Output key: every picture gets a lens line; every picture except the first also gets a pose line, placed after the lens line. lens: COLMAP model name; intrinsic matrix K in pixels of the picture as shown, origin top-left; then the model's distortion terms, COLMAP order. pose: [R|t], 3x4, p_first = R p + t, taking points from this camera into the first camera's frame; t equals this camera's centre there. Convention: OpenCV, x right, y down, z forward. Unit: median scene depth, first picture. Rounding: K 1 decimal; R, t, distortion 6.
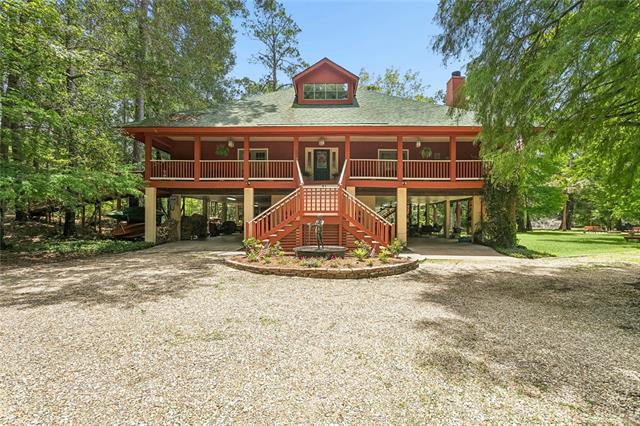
lens RADIAL K [[315.5, 0, 320.0], [0, 315.5, 213.0], [0, 0, 1]] dist [-0.000359, -0.000017]
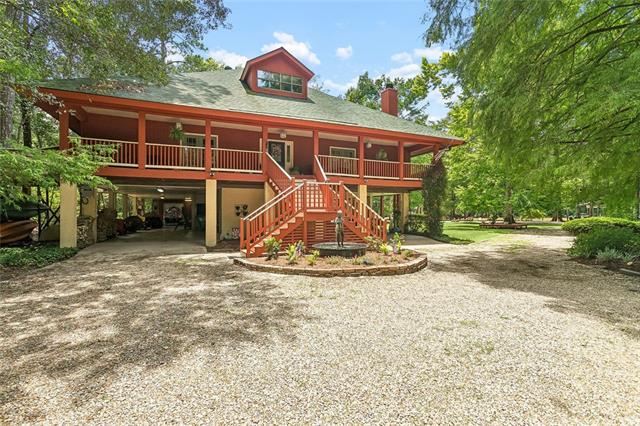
lens RADIAL K [[311.0, 0, 320.0], [0, 311.0, 205.3], [0, 0, 1]] dist [0.001295, 0.000144]
pose [[0.909692, 0.002996, 0.415272, -0.315182], [-0.003885, 0.999992, 0.001298, -0.010536], [-0.415265, -0.002794, 0.909696, 0.093040]]
